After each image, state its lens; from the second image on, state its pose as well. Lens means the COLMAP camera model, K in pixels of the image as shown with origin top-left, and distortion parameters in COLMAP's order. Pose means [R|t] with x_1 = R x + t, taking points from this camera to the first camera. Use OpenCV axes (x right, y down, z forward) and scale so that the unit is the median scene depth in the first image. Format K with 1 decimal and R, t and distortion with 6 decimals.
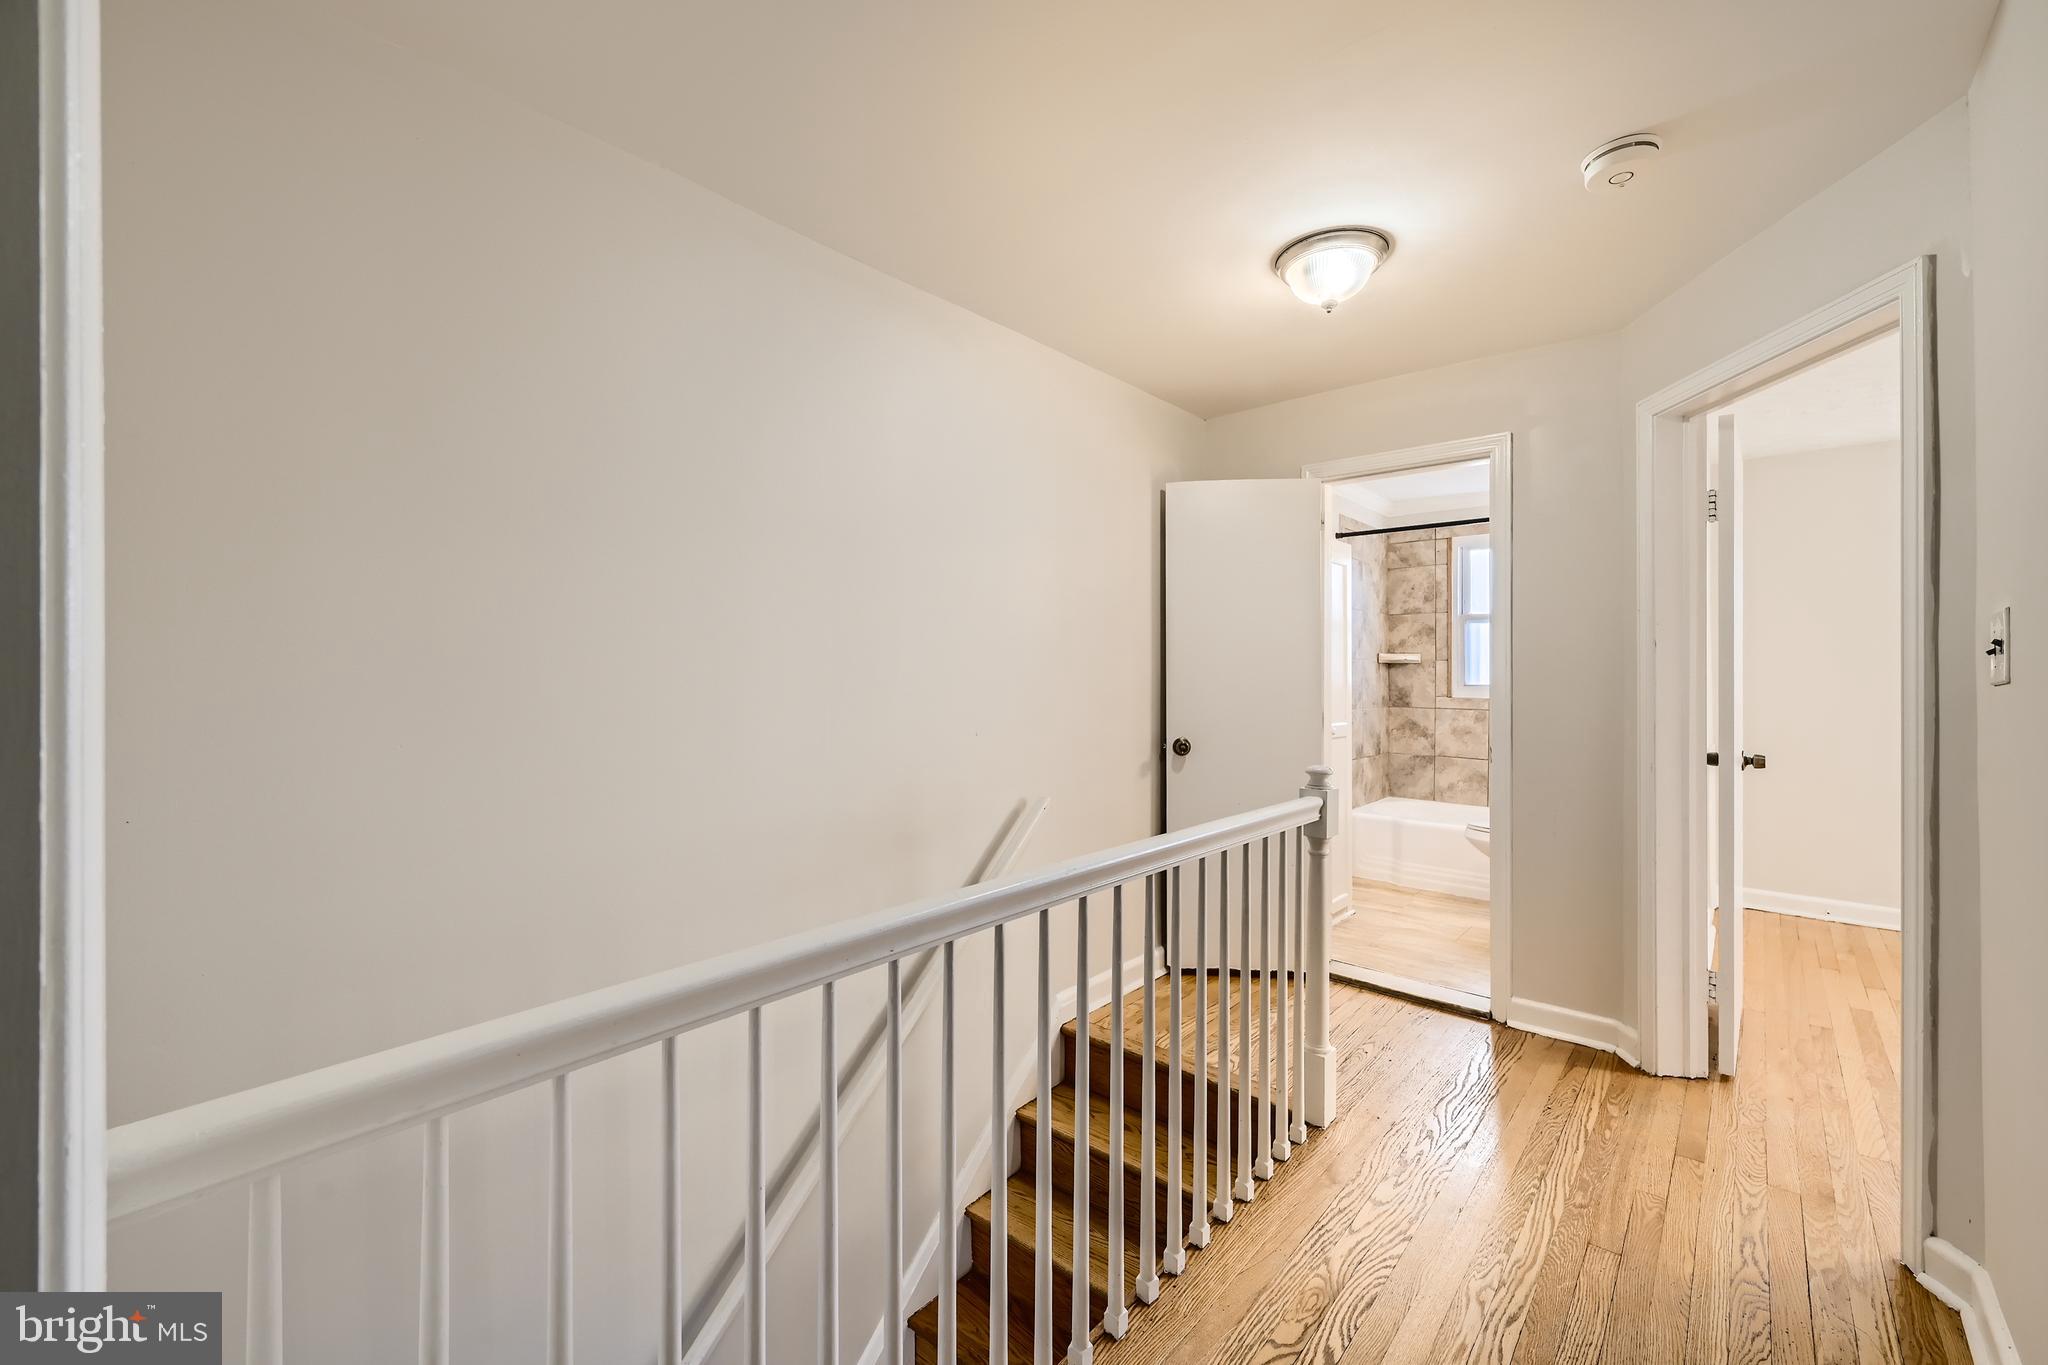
lens RADIAL K [[825.3, 0, 1022.5], [0, 825.3, 674.3], [0, 0, 1]] dist [-0.000108, -0.000086]
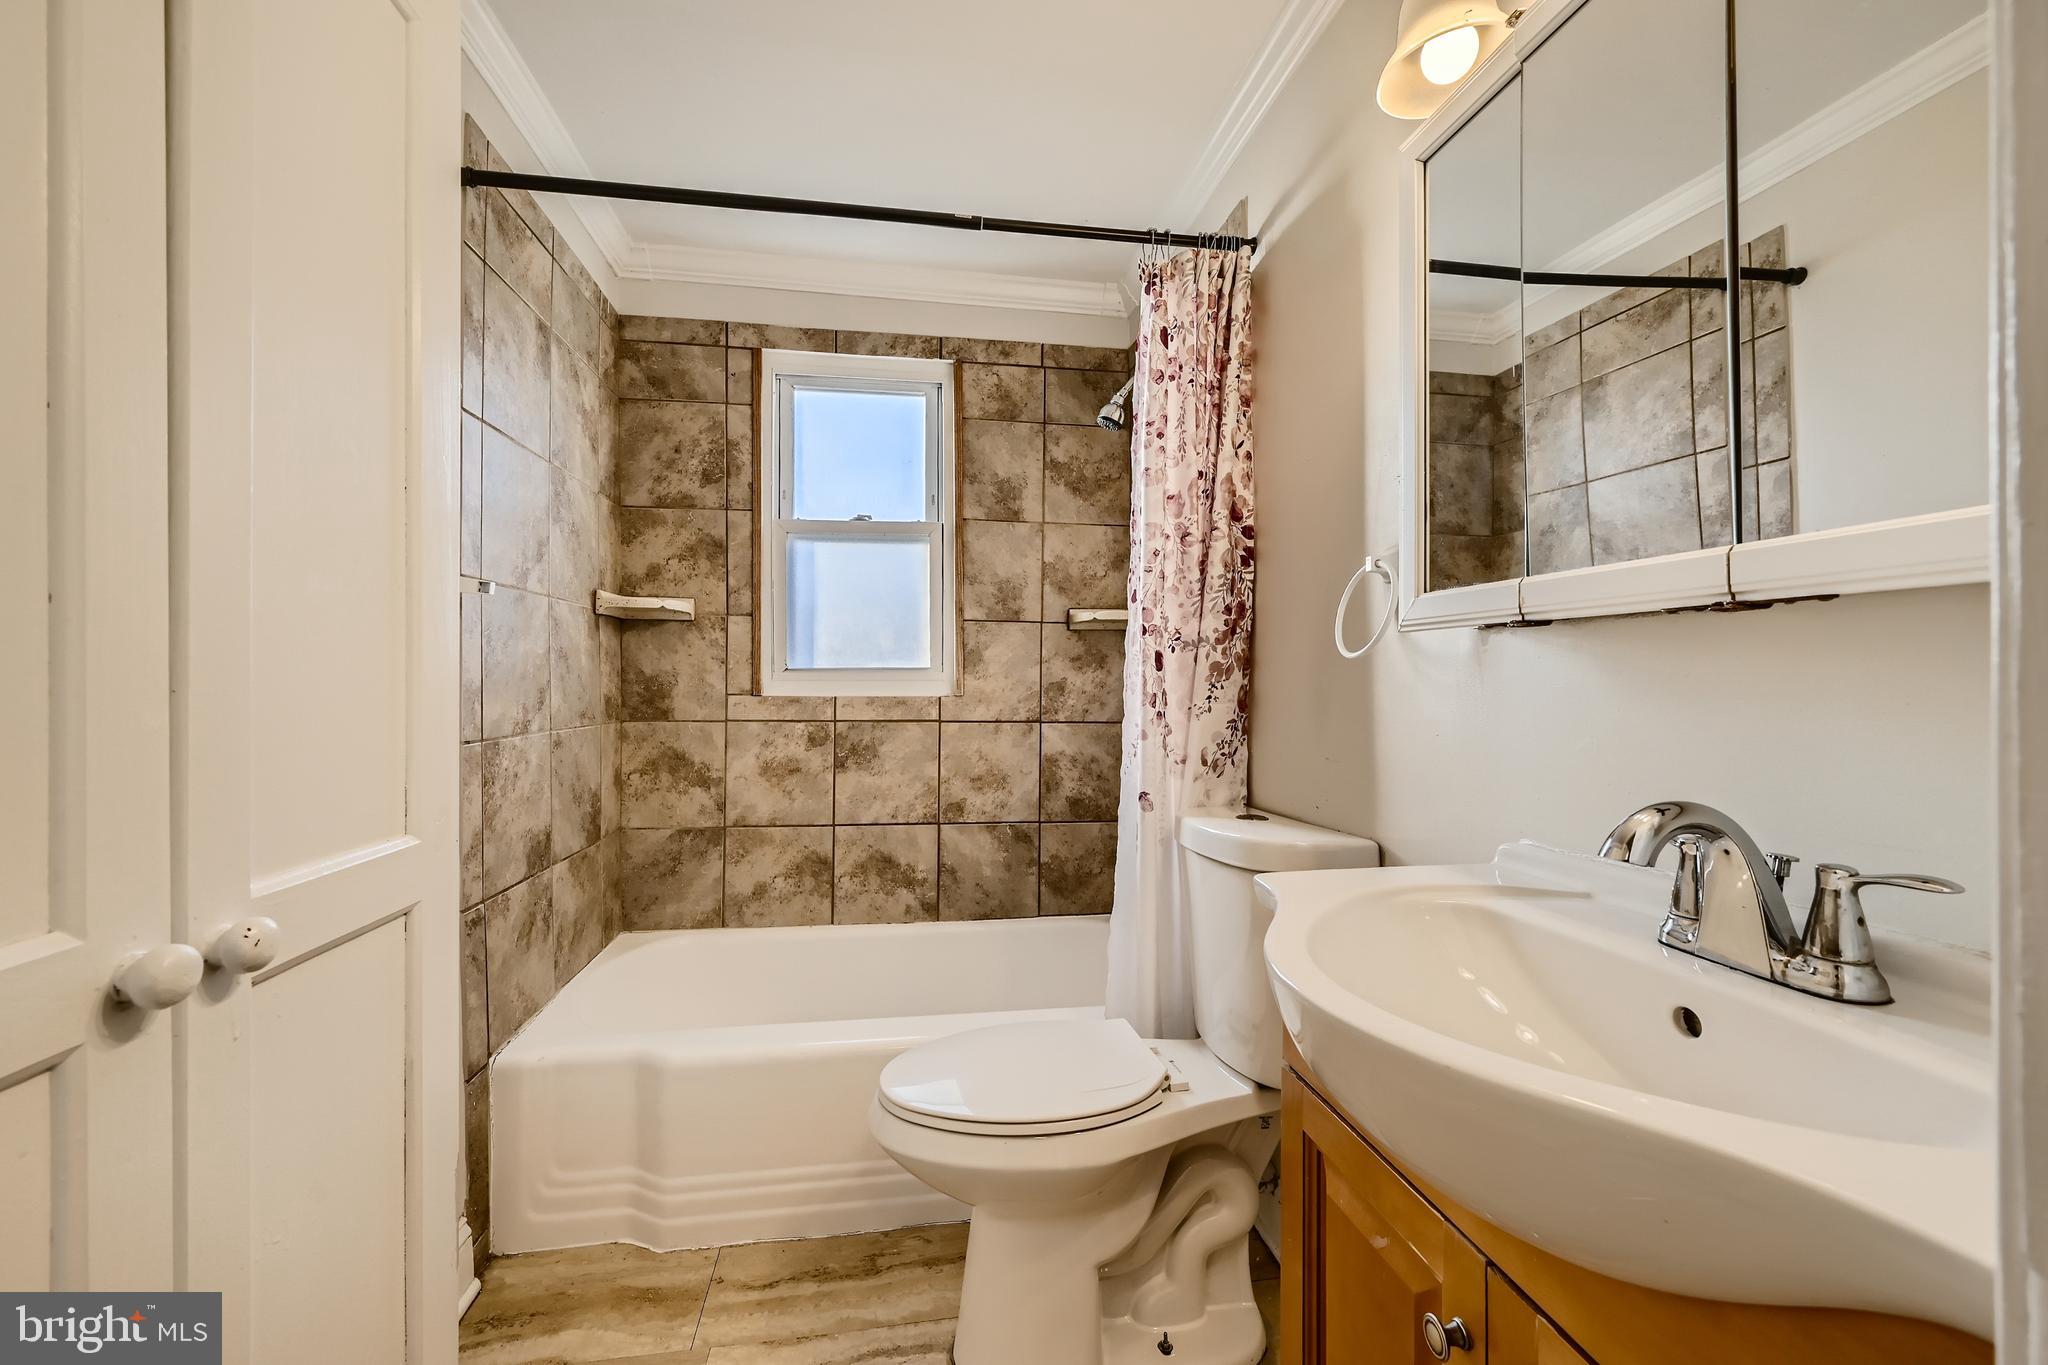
lens RADIAL K [[825.3, 0, 1022.5], [0, 825.3, 674.3], [0, 0, 1]] dist [-0.000108, -0.000086]
pose [[0.638160, 0.003551, 0.769895, 0.255119], [-0.000267, 0.999990, -0.004391, 0.017651], [-0.769903, 0.002597, 0.638155, 0.584542]]
